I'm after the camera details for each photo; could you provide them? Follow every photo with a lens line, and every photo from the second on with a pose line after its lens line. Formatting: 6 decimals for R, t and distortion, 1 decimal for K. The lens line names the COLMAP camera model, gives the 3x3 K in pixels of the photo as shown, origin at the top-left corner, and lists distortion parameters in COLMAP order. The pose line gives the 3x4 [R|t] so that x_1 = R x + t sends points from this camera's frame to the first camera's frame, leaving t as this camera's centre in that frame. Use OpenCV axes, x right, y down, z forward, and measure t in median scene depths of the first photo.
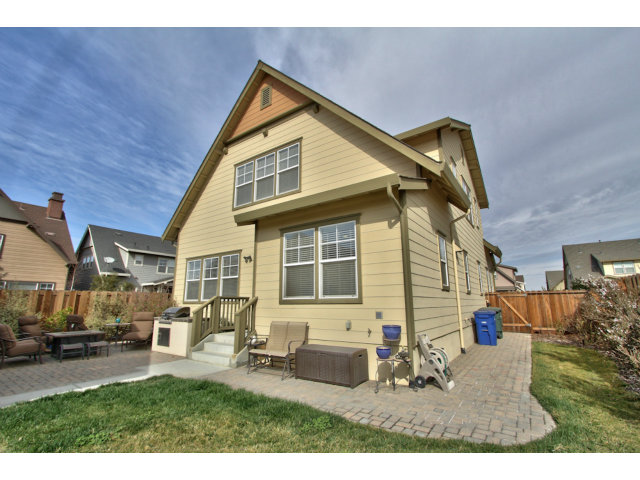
lens RADIAL K [[294.0, 0, 320.1], [0, 294.0, 239.6], [0, 0, 1]] dist [-0.004401, -0.000417]
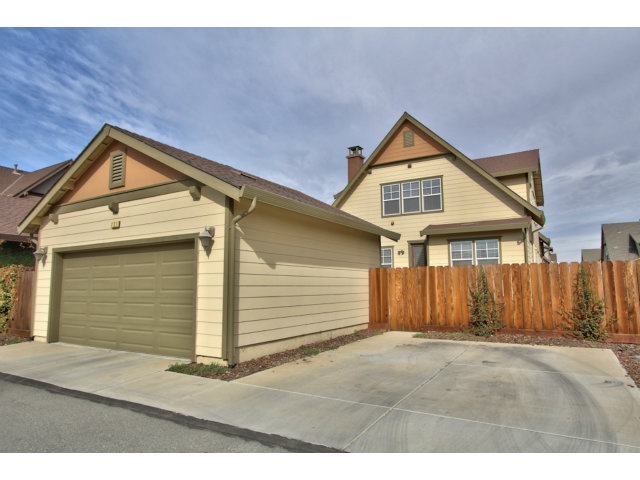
lens RADIAL K [[396.2, 0, 321.5], [0, 396.2, 241.1], [0, 0, 1]] dist [0.001791, 0.002005]
pose [[0.997238, 0.010122, 0.073574, -0.784928], [-0.017361, 0.994993, 0.098430, -0.183224], [-0.072210, -0.099436, 0.992420, -0.979670]]
